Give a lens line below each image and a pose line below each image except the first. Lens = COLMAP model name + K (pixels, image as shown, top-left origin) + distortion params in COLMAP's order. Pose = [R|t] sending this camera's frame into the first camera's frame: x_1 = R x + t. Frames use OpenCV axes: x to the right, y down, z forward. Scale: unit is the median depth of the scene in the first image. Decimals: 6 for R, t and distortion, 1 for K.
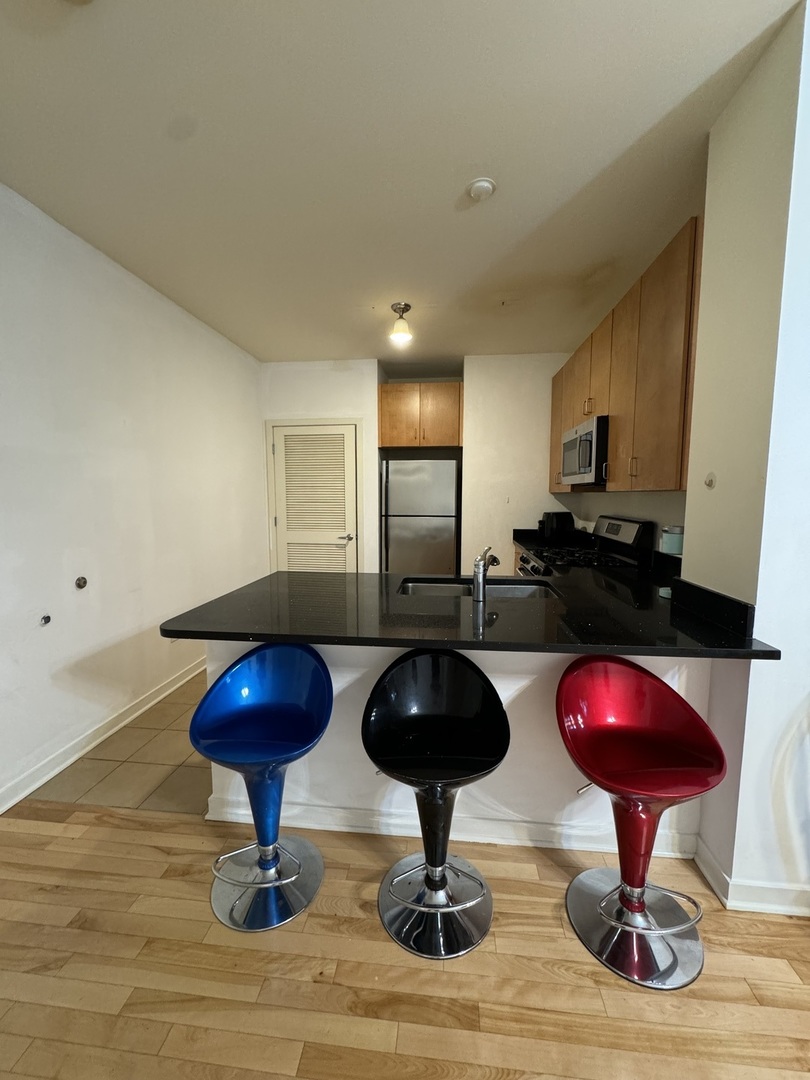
lens RADIAL K [[427.1, 0, 403.2], [0, 427.1, 537.5], [0, 0, 1]] dist [-0.012037, 0.000132]
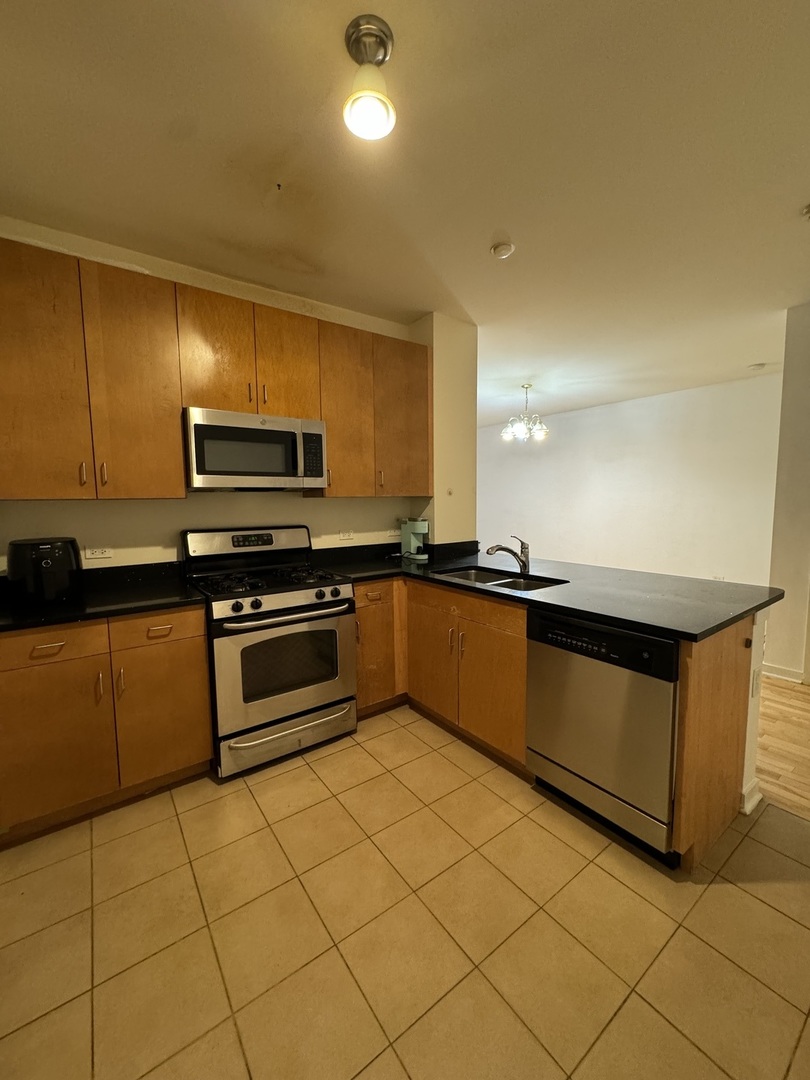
lens RADIAL K [[427.1, 0, 403.1], [0, 427.1, 539.8], [0, 0, 1]] dist [-0.012037, 0.000132]
pose [[-0.672120, -0.062121, 0.737831, -0.250549], [0.085540, 0.983288, 0.160708, -0.095501], [-0.735484, 0.171129, -0.655574, 0.950395]]
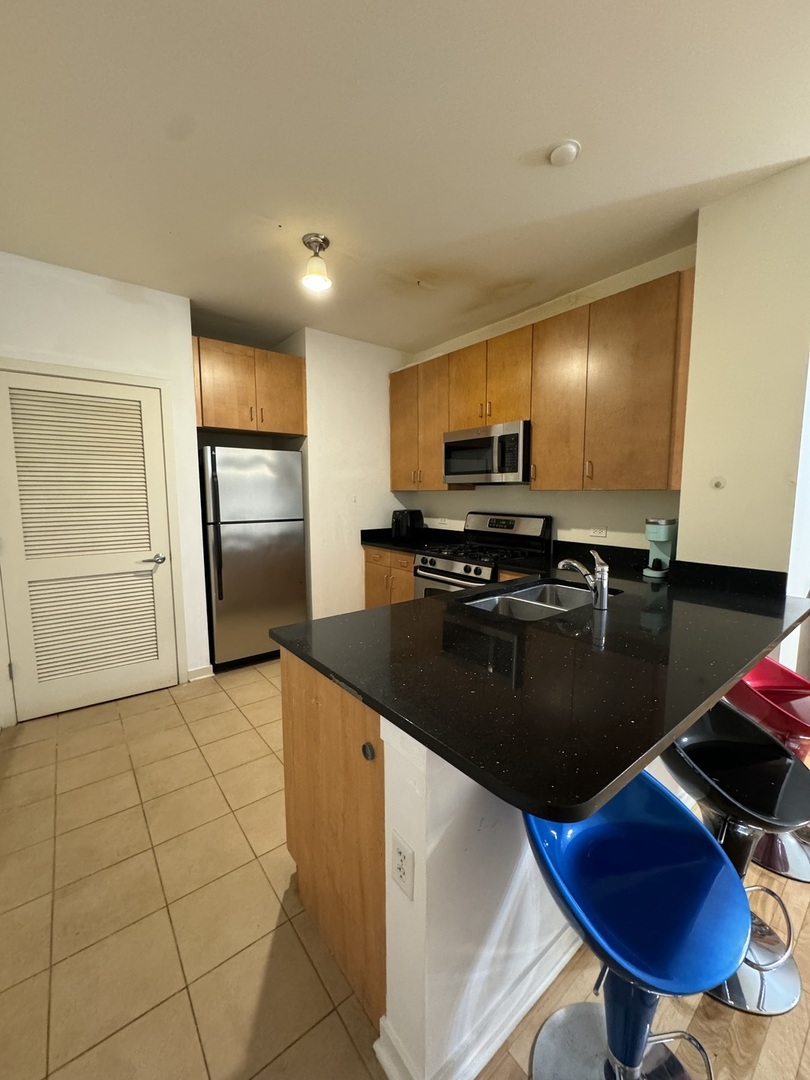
lens RADIAL K [[427.1, 0, 403.4], [0, 427.1, 538.3], [0, 0, 1]] dist [-0.012037, 0.000132]
pose [[0.713433, -0.079813, 0.696163, -0.322178], [0.073125, 0.996548, 0.039313, -0.031307], [-0.696897, 0.022860, 0.716806, 0.269417]]
